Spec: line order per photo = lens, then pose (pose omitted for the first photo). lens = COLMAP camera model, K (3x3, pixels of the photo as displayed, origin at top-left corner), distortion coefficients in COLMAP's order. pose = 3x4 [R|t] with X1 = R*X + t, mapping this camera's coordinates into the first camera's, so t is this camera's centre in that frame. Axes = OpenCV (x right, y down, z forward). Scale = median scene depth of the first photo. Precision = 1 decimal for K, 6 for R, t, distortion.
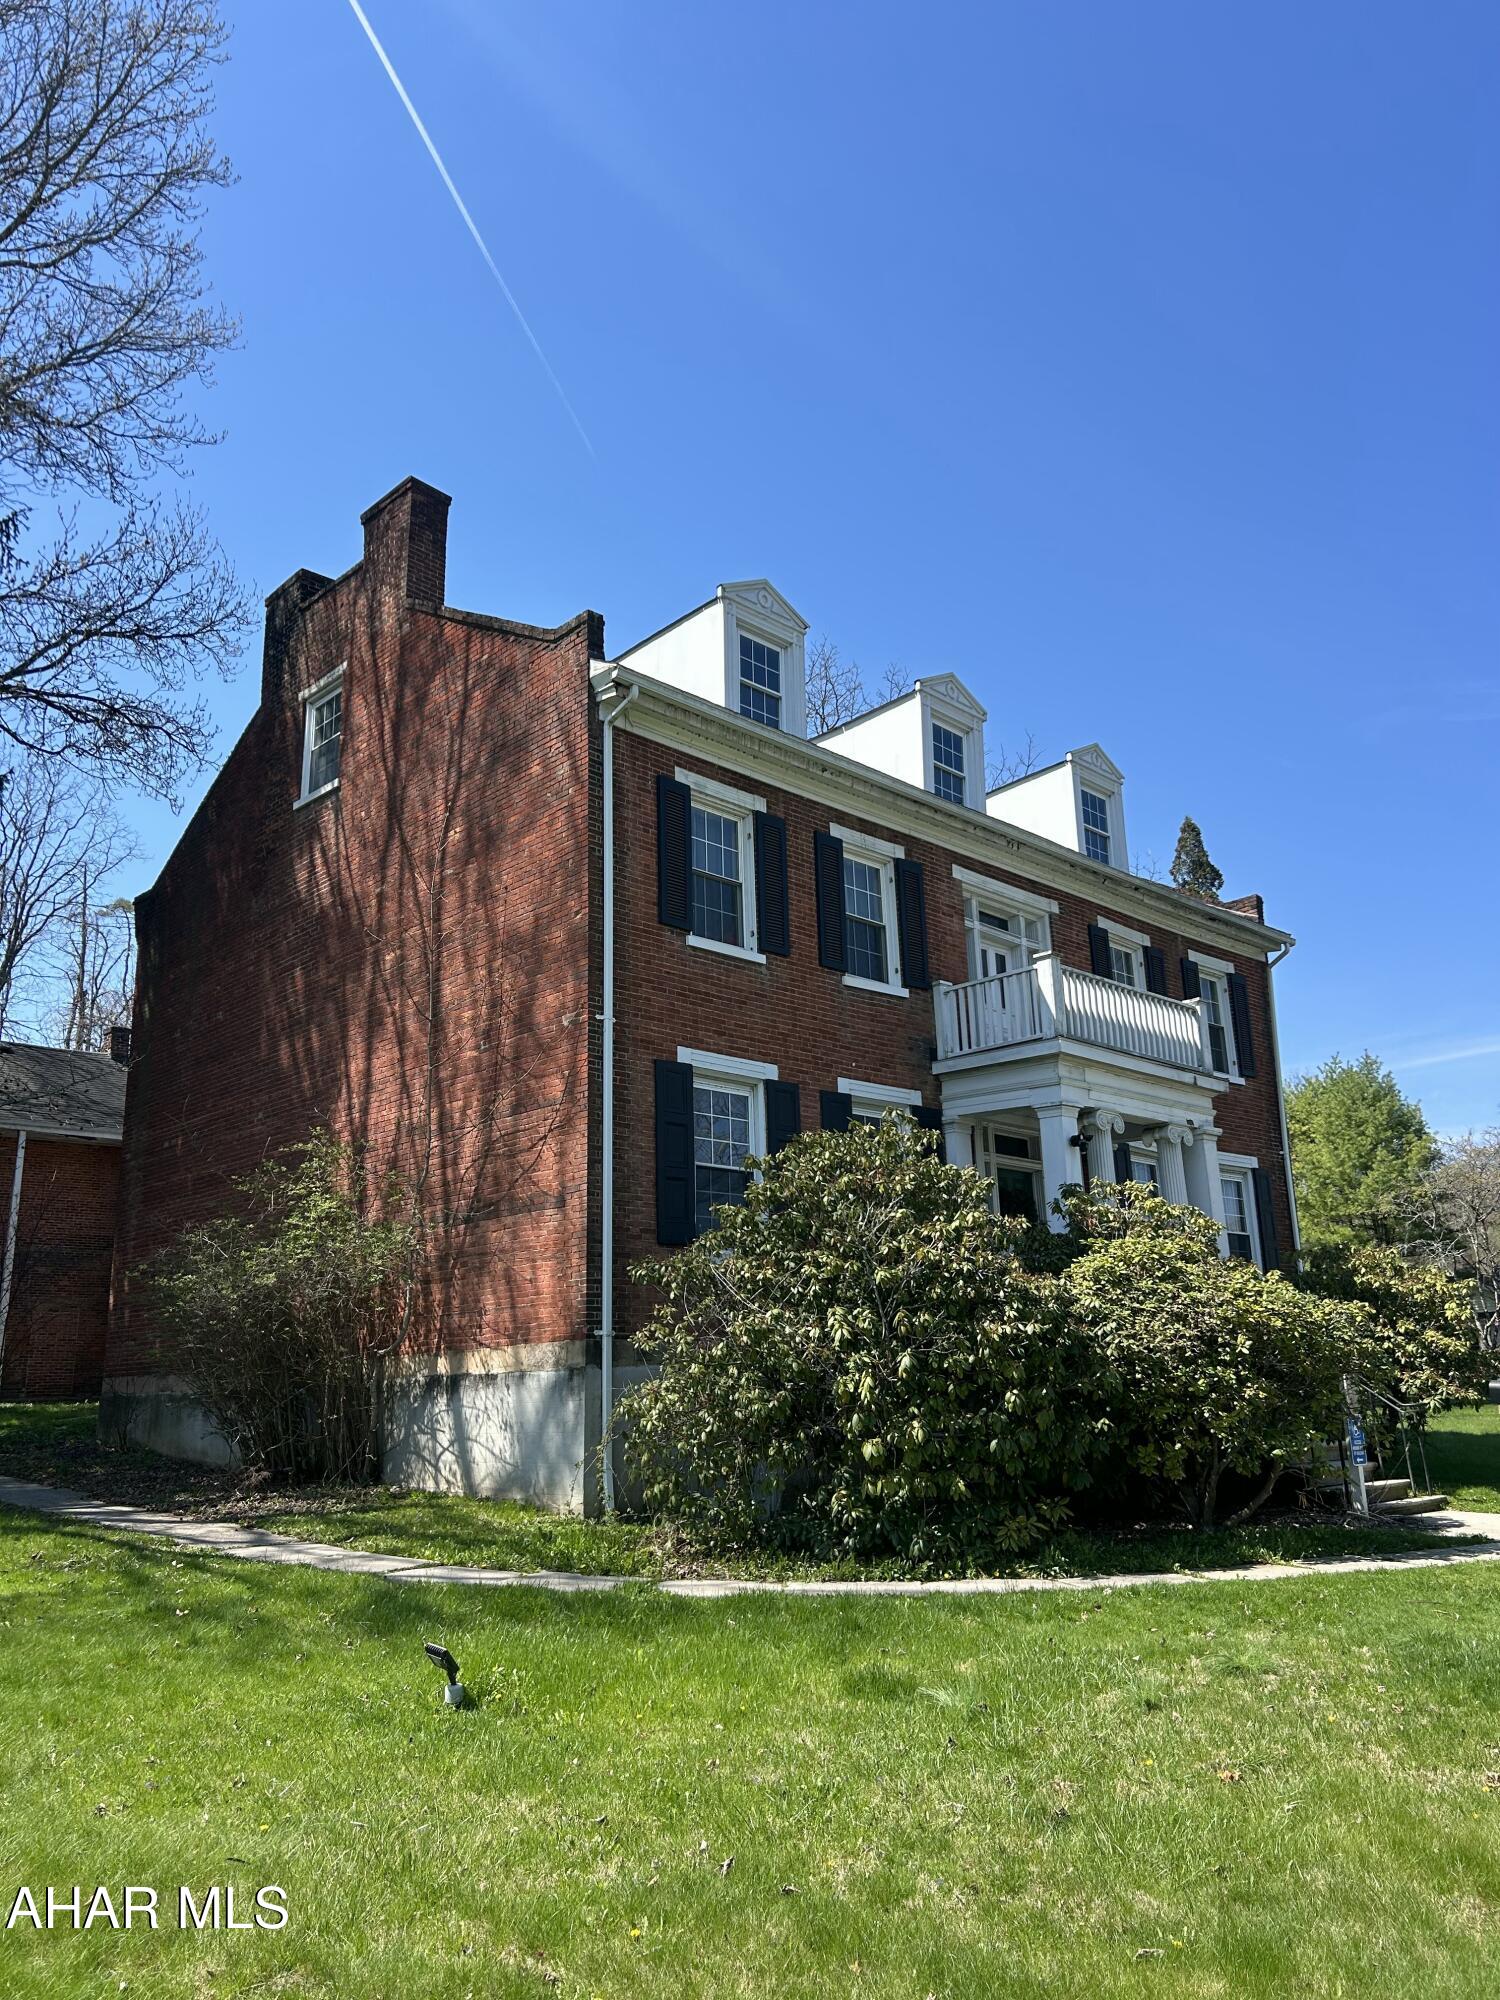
lens RADIAL K [[1496.3, 0, 754.8], [0, 1496.3, 998.0], [0, 0, 1]] dist [0.048561, -0.059327]
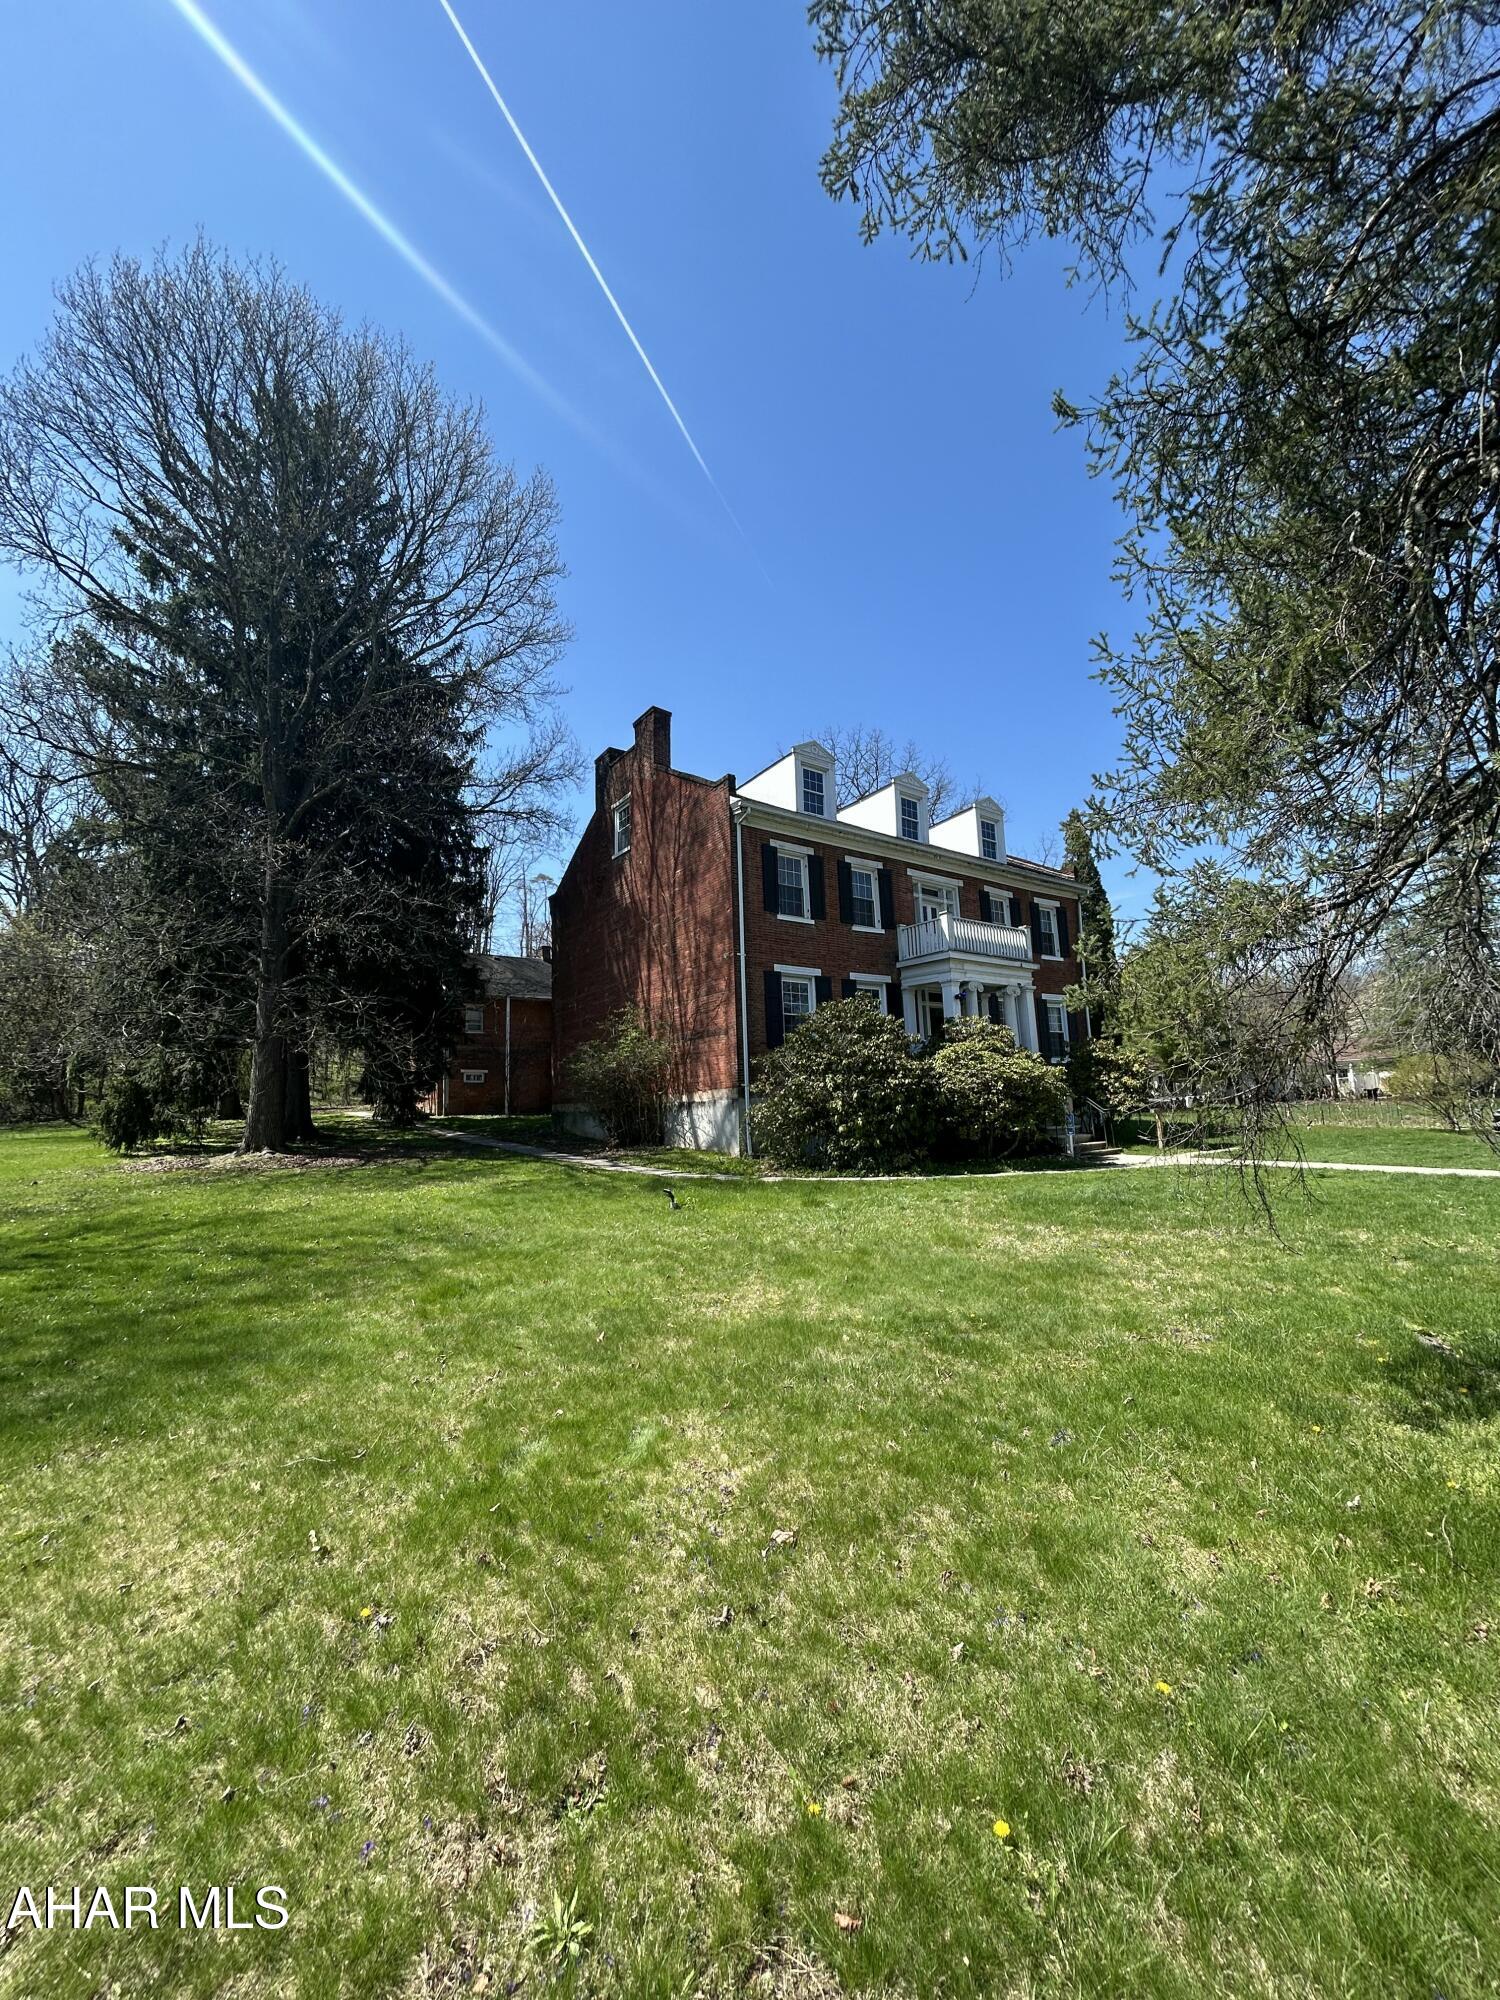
lens RADIAL K [[800.8, 0, 752.0], [0, 800.8, 997.1], [0, 0, 1]] dist [0.000388, 0.001632]
pose [[0.988354, -0.031641, -0.148844, 0.089773], [0.048638, 0.992519, 0.111981, -0.053182], [0.144188, -0.117917, 0.982500, -0.217121]]
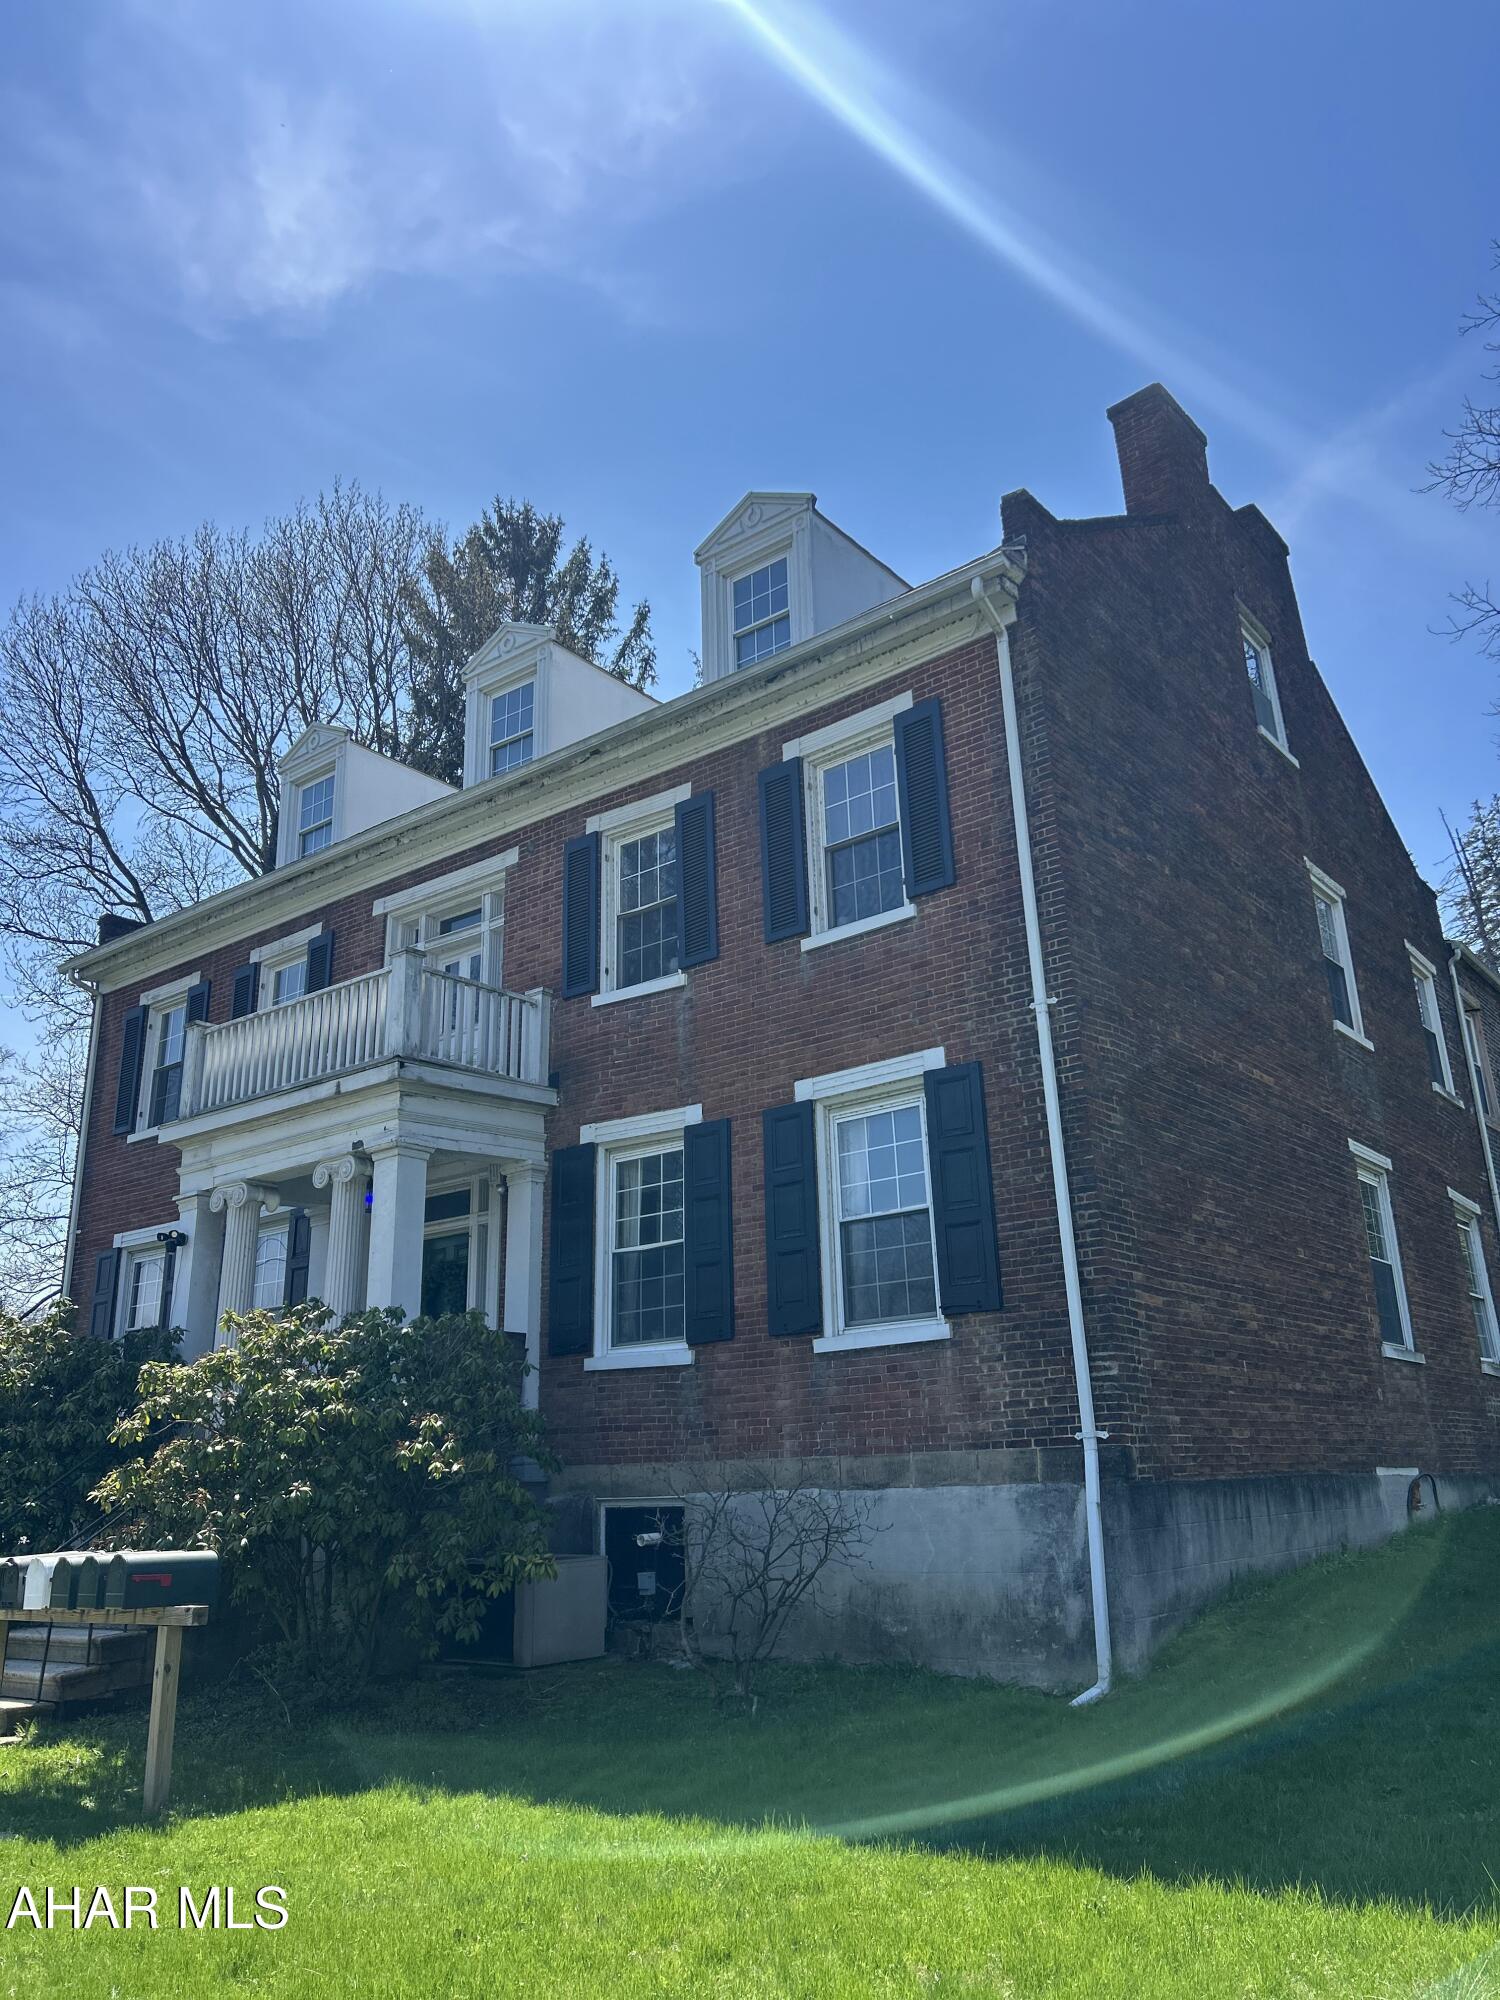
lens RADIAL K [[1496.3, 0, 750.3], [0, 1496.3, 1001.4], [0, 0, 1]] dist [0.048561, -0.059327]
pose [[0.141767, -0.285538, -0.947824, 1.131539], [0.287076, 0.928205, -0.236689, 0.270857], [0.947359, -0.238543, 0.213560, 1.176780]]
